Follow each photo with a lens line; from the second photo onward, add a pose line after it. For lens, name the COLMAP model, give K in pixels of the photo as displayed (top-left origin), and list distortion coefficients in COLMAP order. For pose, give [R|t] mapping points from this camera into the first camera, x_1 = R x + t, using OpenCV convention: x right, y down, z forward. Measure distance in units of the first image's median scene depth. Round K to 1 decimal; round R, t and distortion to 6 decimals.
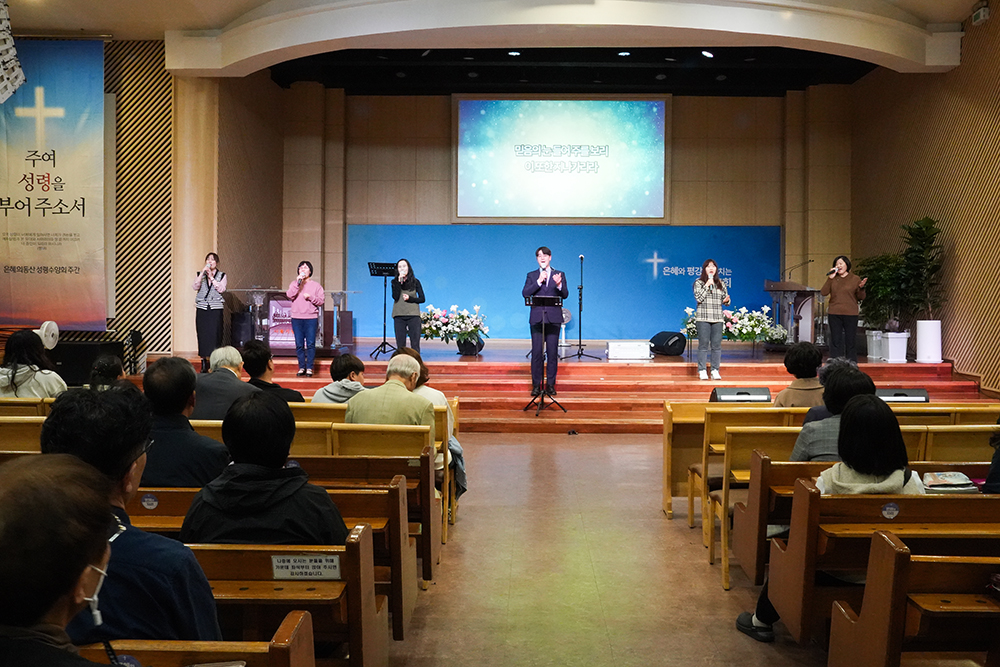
lens RADIAL K [[865.5, 0, 524.6], [0, 865.5, 300.0], [0, 0, 1]] dist [-0.006042, 0.004542]
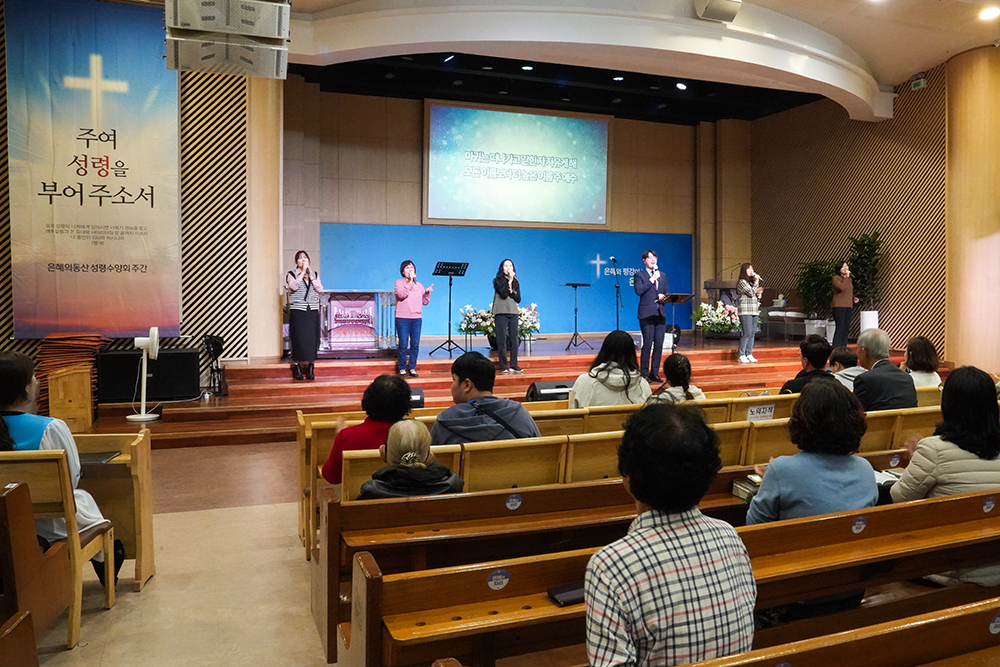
lens RADIAL K [[793.1, 0, 543.4], [0, 793.1, 327.6], [0, 0, 1]] dist [-0.083963, 0.061274]
pose [[0.915454, -0.023676, 0.401727, -0.456612], [0.009001, 0.999223, 0.038380, -0.001109], [-0.402323, -0.031519, 0.914955, 0.106600]]
